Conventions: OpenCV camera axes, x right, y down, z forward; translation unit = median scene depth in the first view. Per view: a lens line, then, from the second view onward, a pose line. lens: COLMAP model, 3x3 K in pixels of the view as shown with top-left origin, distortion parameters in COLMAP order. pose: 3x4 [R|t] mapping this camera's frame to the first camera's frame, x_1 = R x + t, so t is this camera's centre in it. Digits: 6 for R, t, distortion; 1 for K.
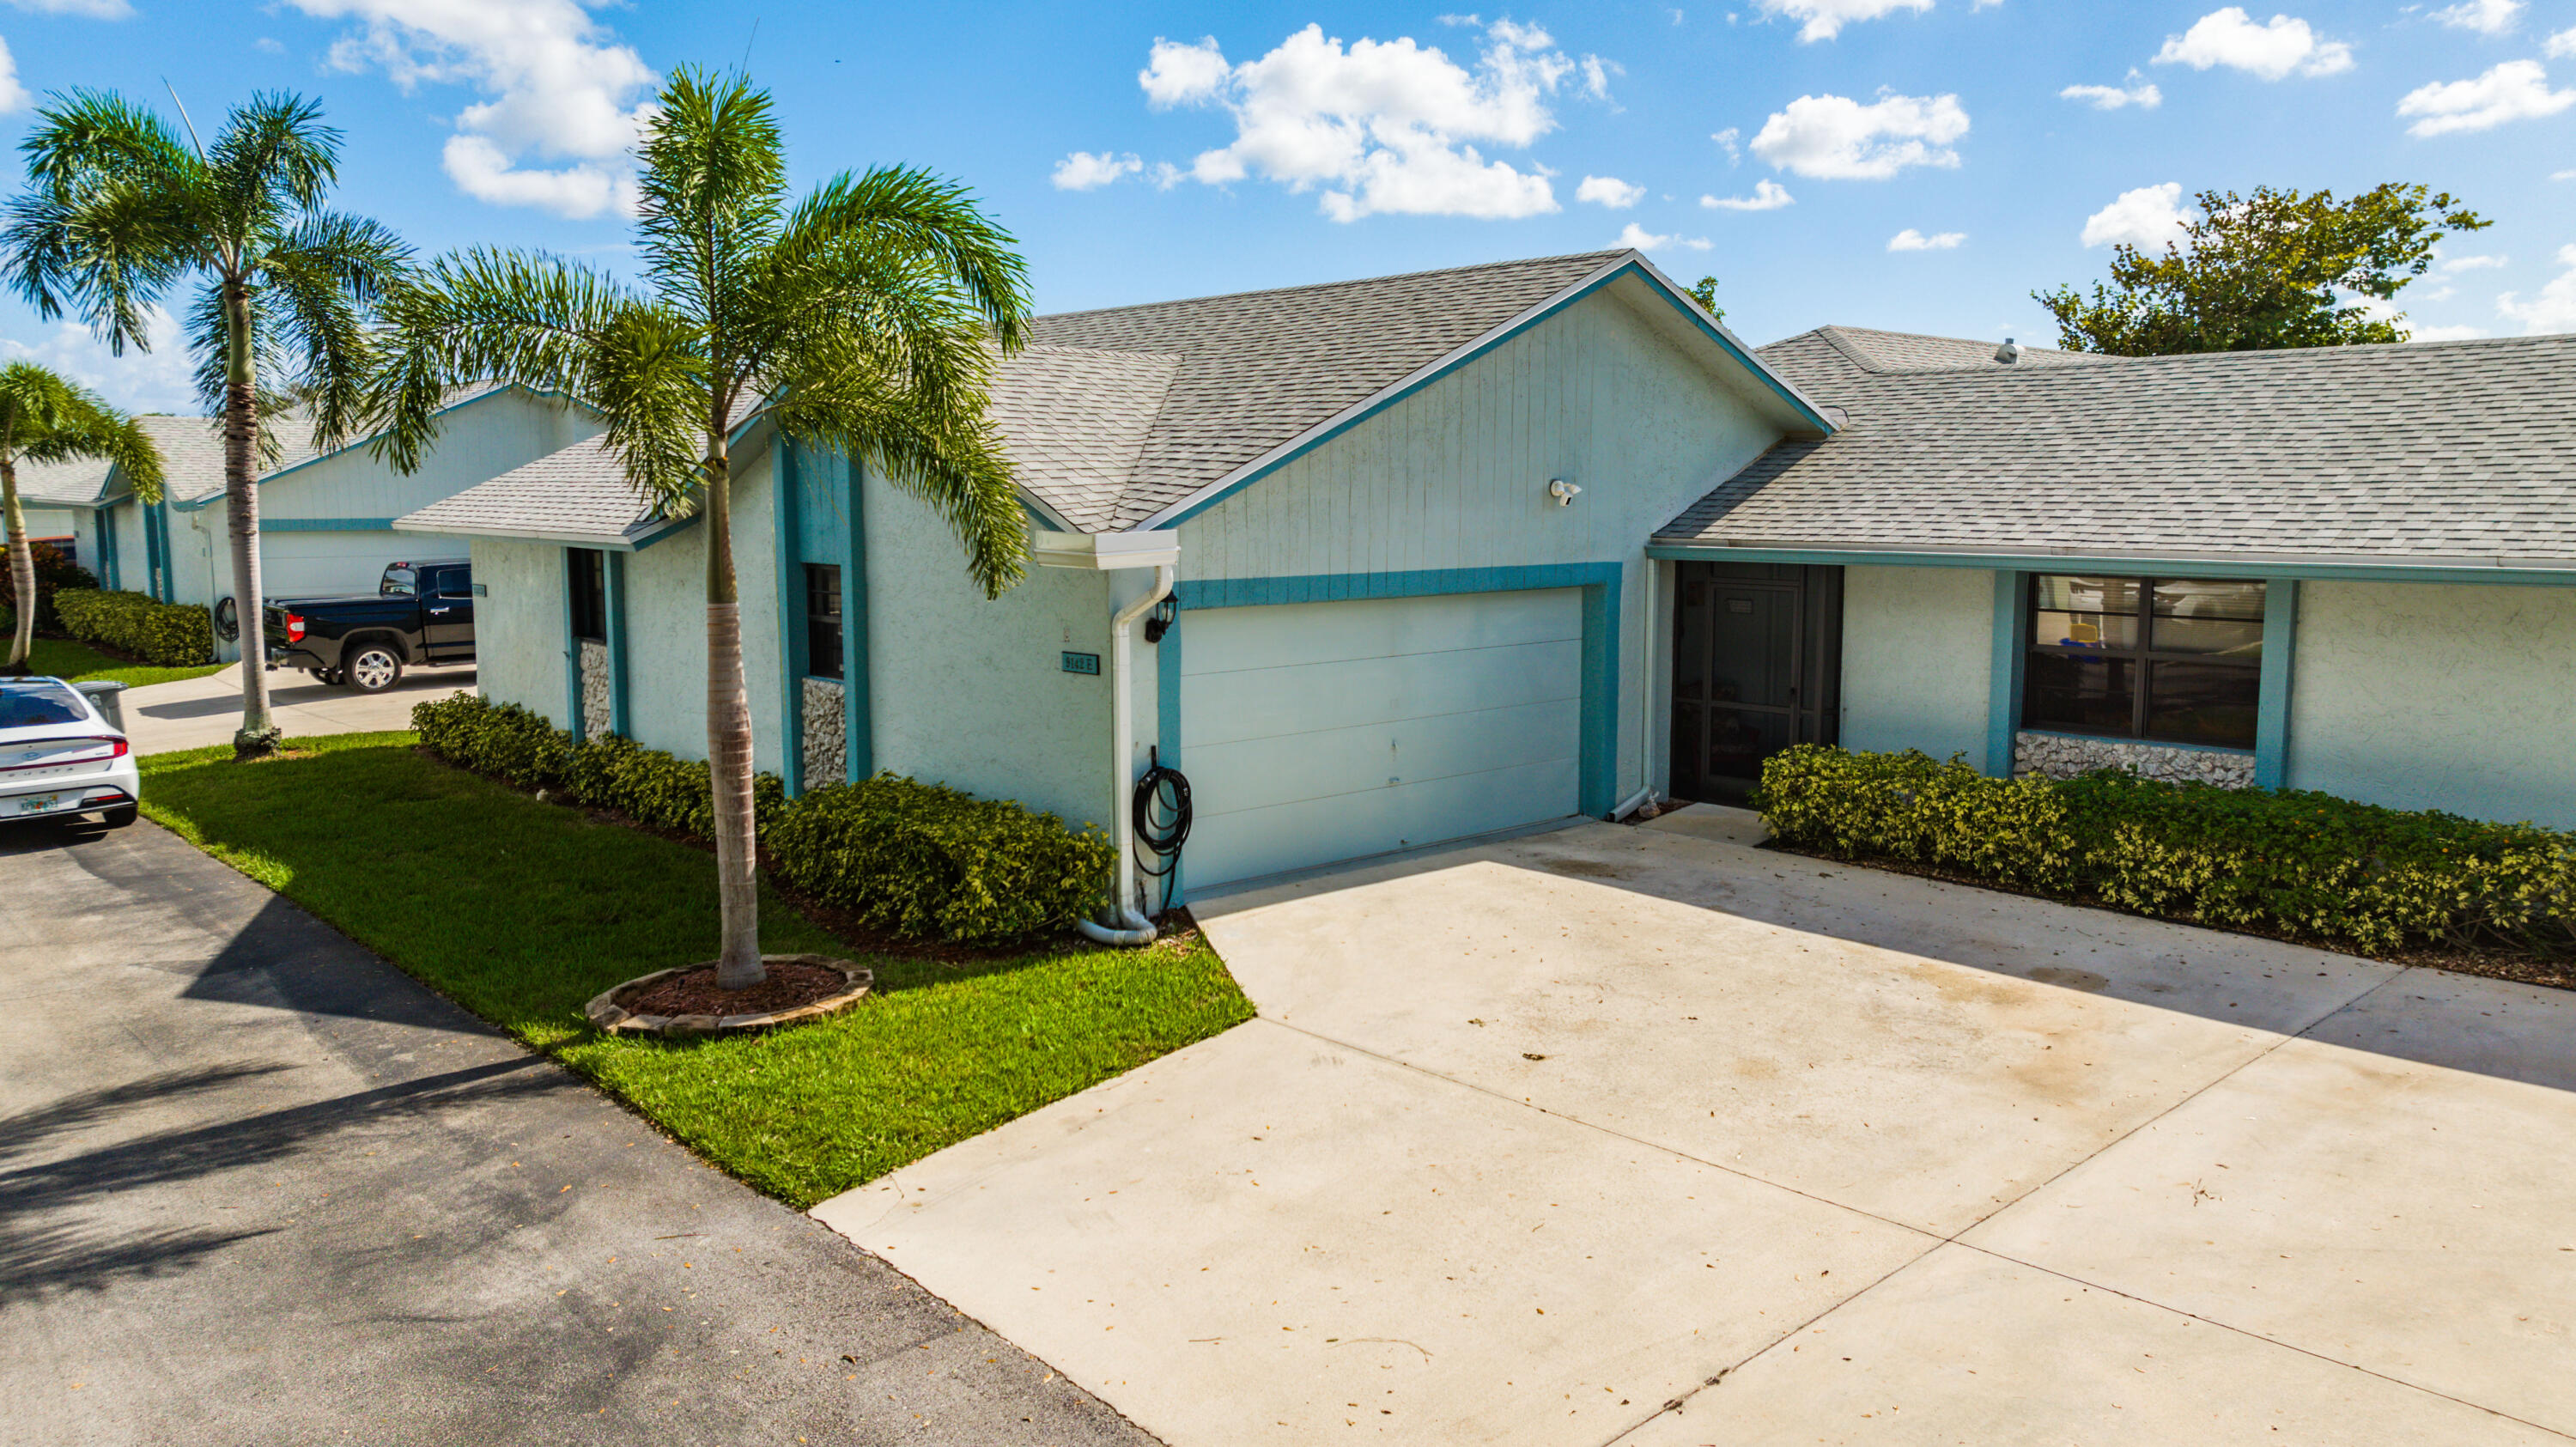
lens RADIAL K [[1805.5, 0, 1294.7], [0, 1805.5, 705.7], [0, 0, 1]] dist [-0.006596, -0.000784]
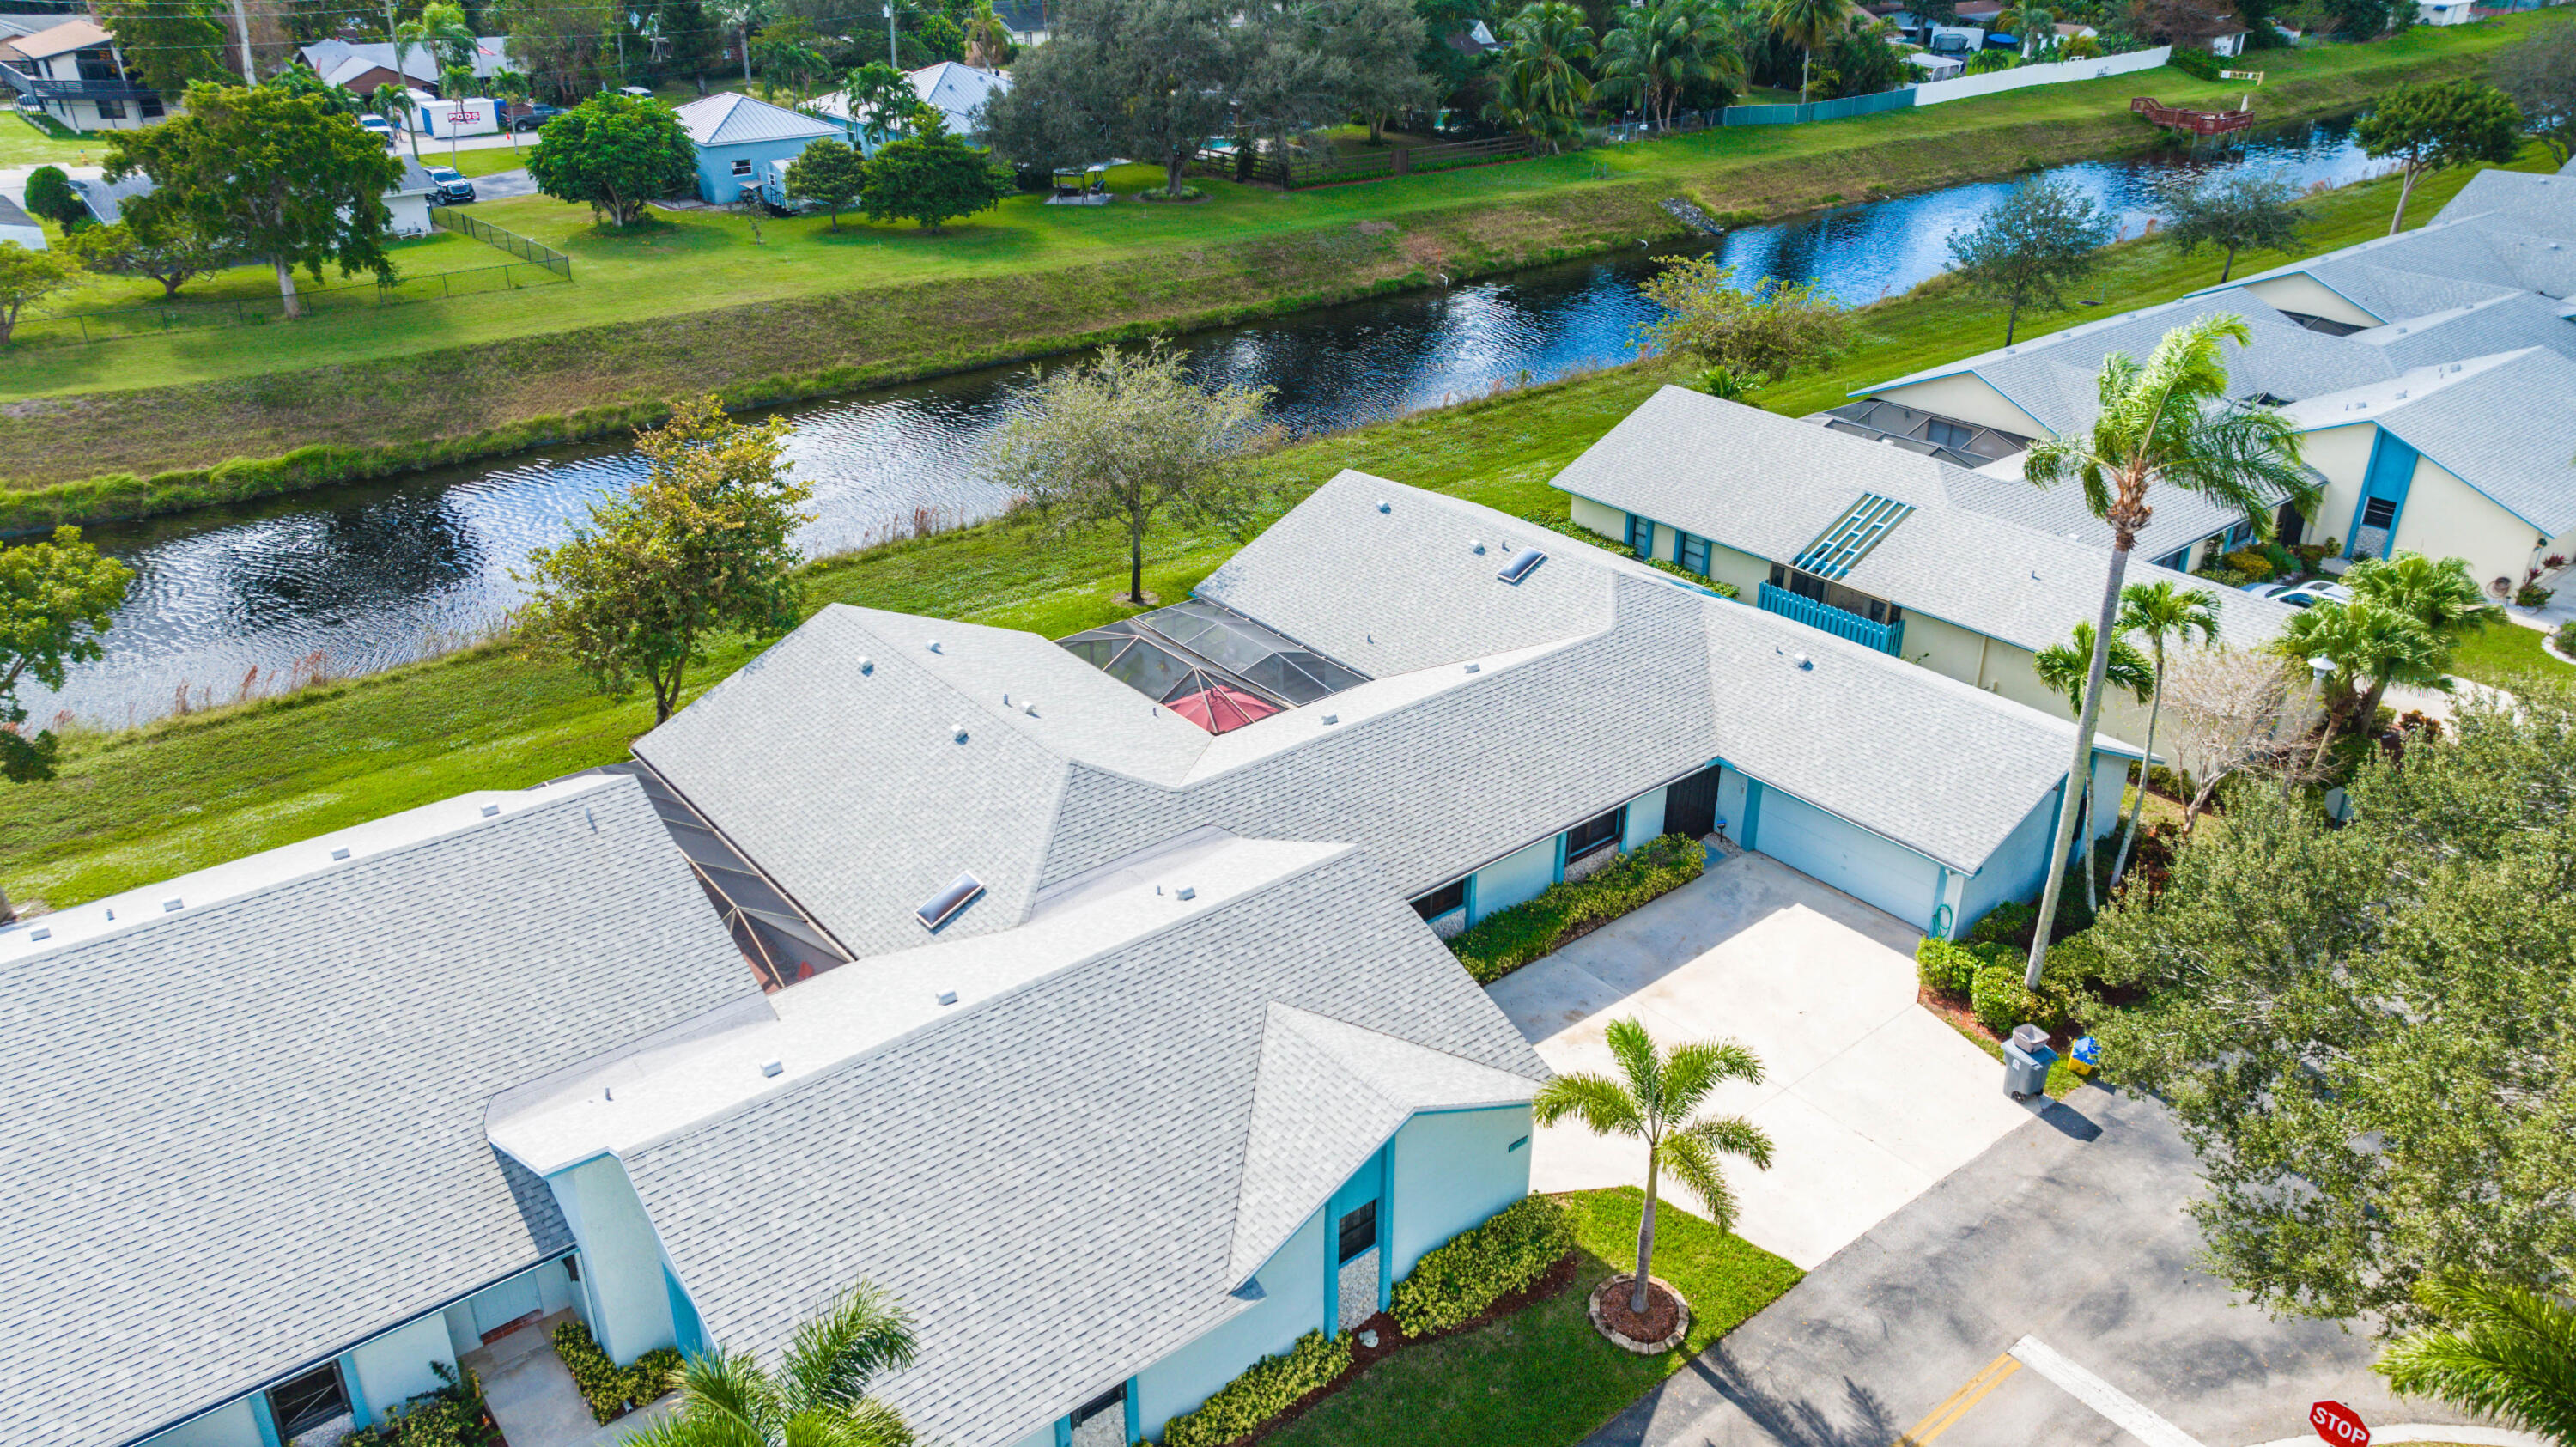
lens RADIAL K [[1809.9, 0, 1288.0], [0, 1809.9, 723.5], [0, 0, 1]] dist [-0.045301, 0.061546]
pose [[0.054909, -0.429630, 0.901334, -2.219306], [0.121595, 0.898855, 0.421040, -1.700505], [-0.991060, 0.086478, 0.101596, 1.092226]]
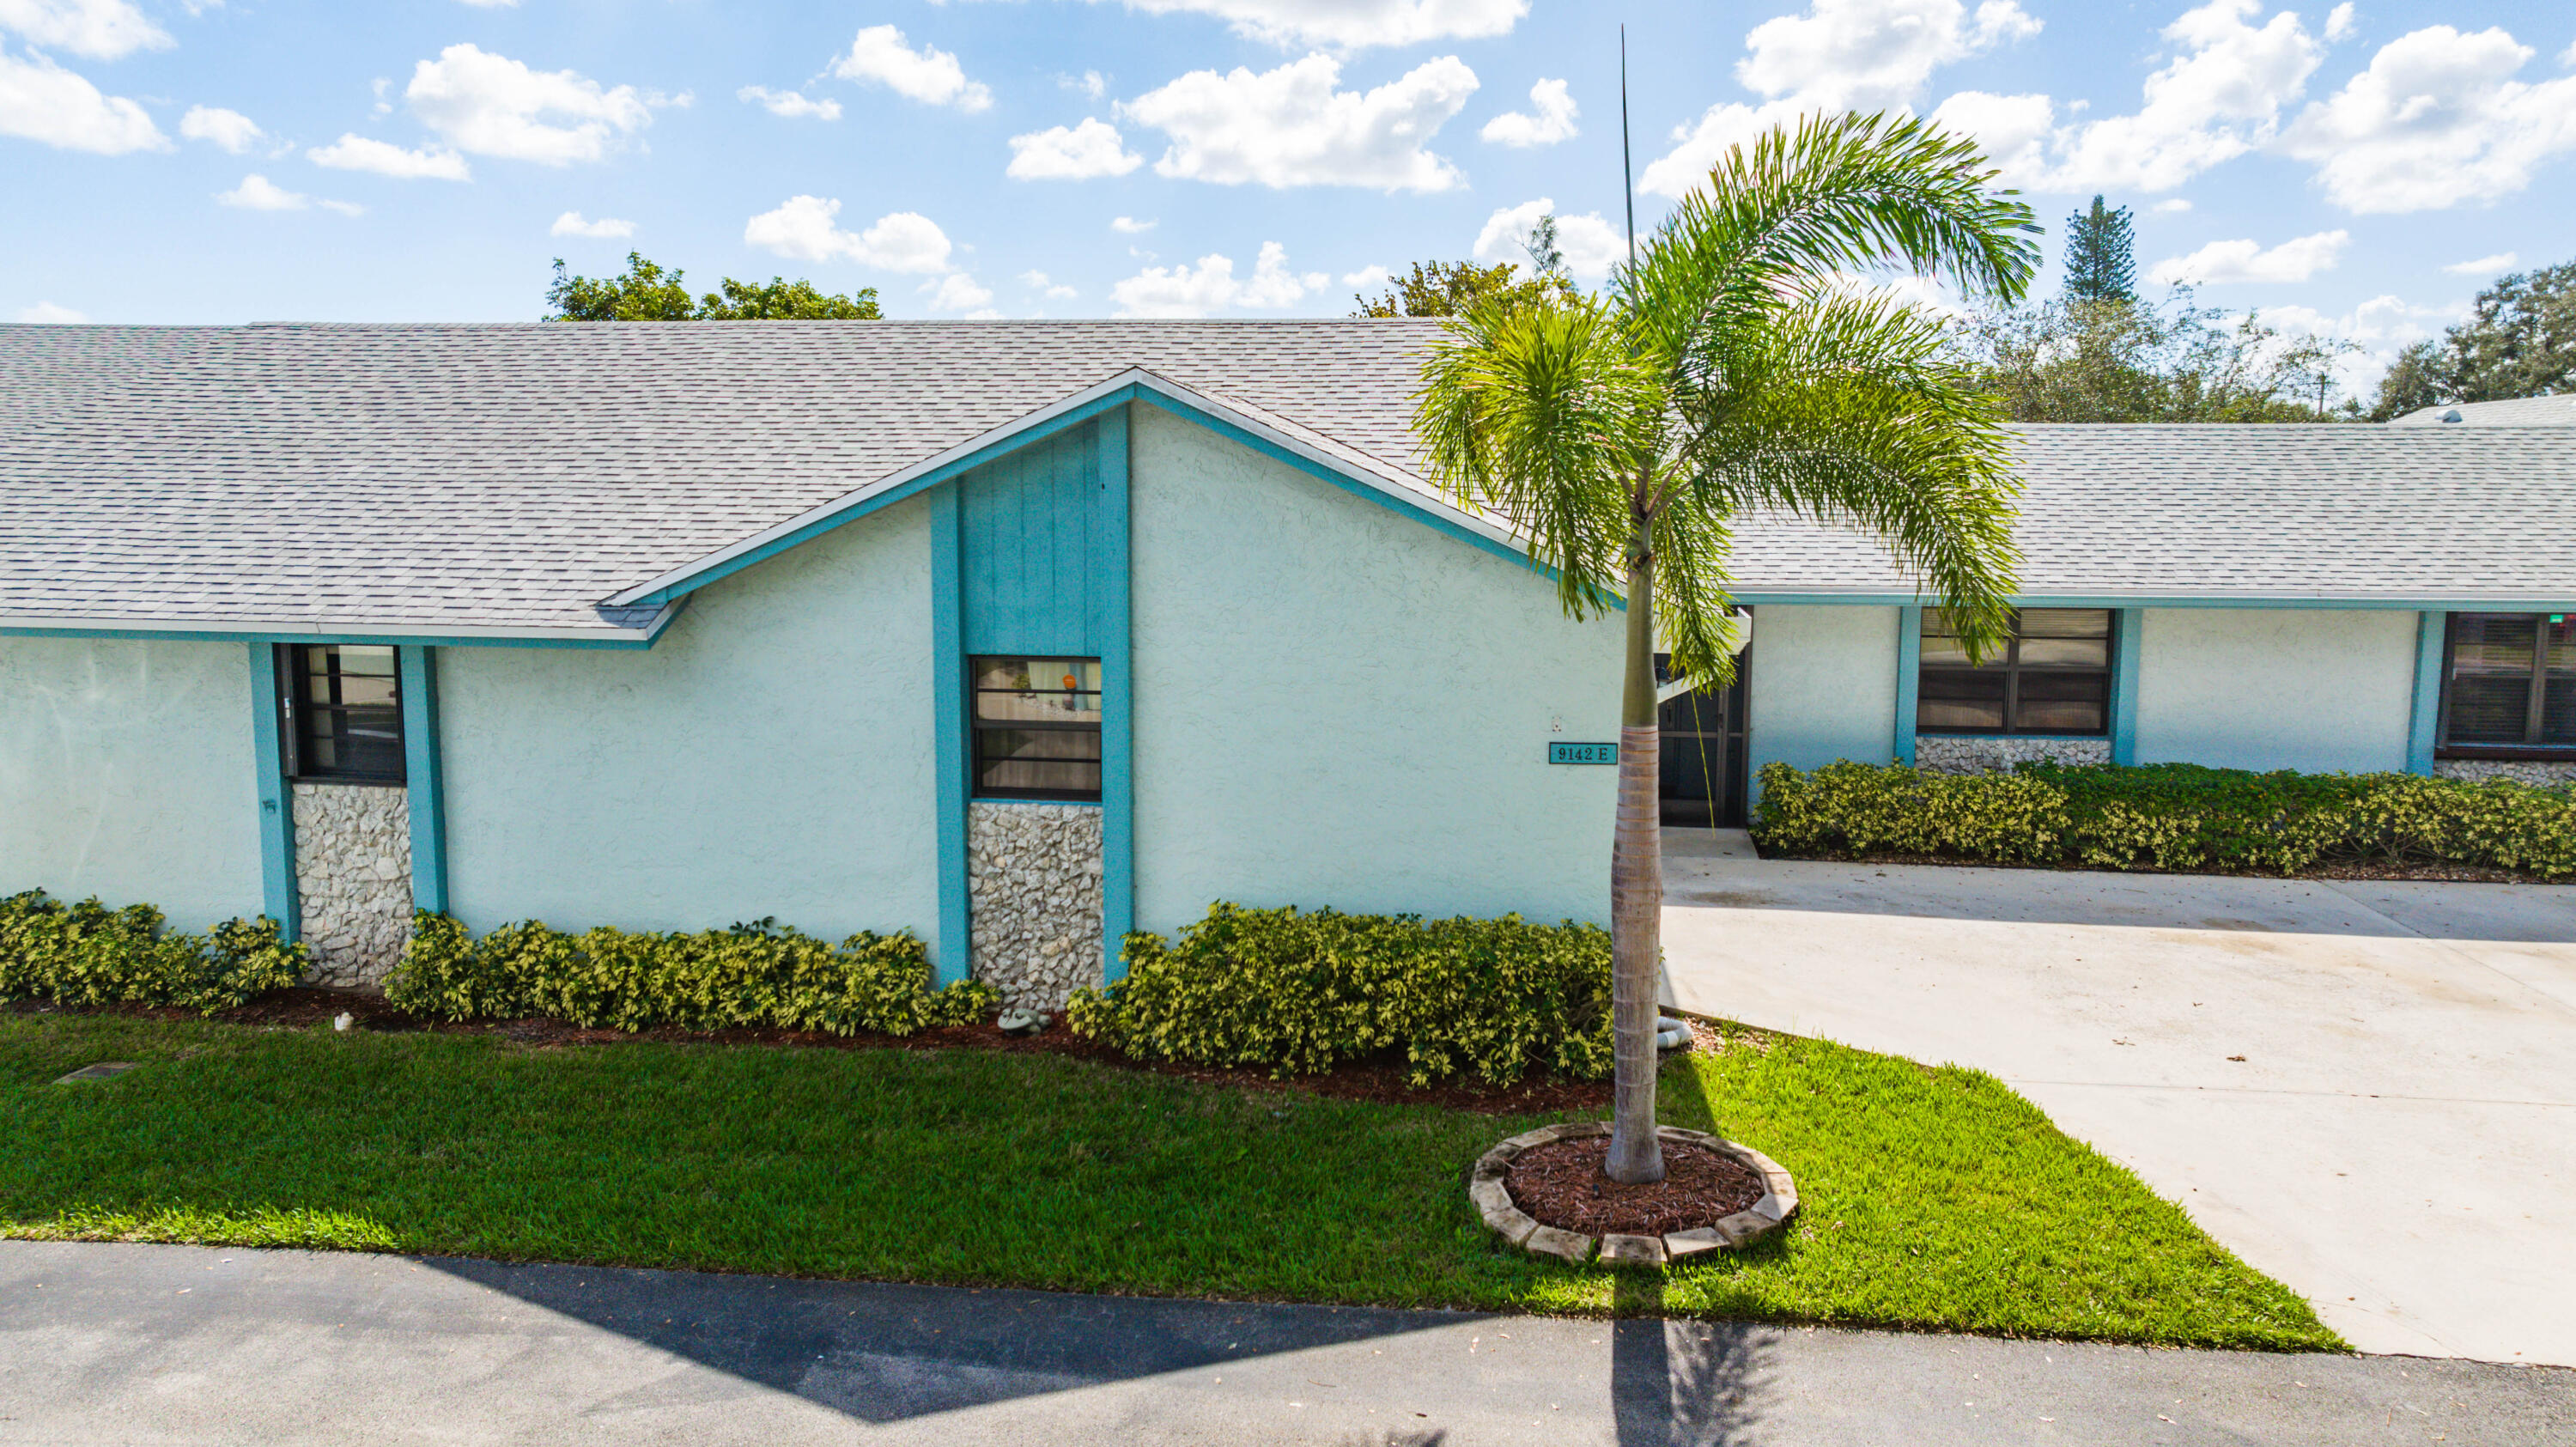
lens RADIAL K [[1828.7, 0, 1302.6], [0, 1828.7, 726.5], [0, 0, 1]] dist [-0.002557, 0.027946]
pose [[0.751328, -0.083065, 0.654681, -0.895126], [0.073382, 0.996410, 0.042208, -0.093294], [-0.655837, 0.016330, 0.754726, 0.423033]]
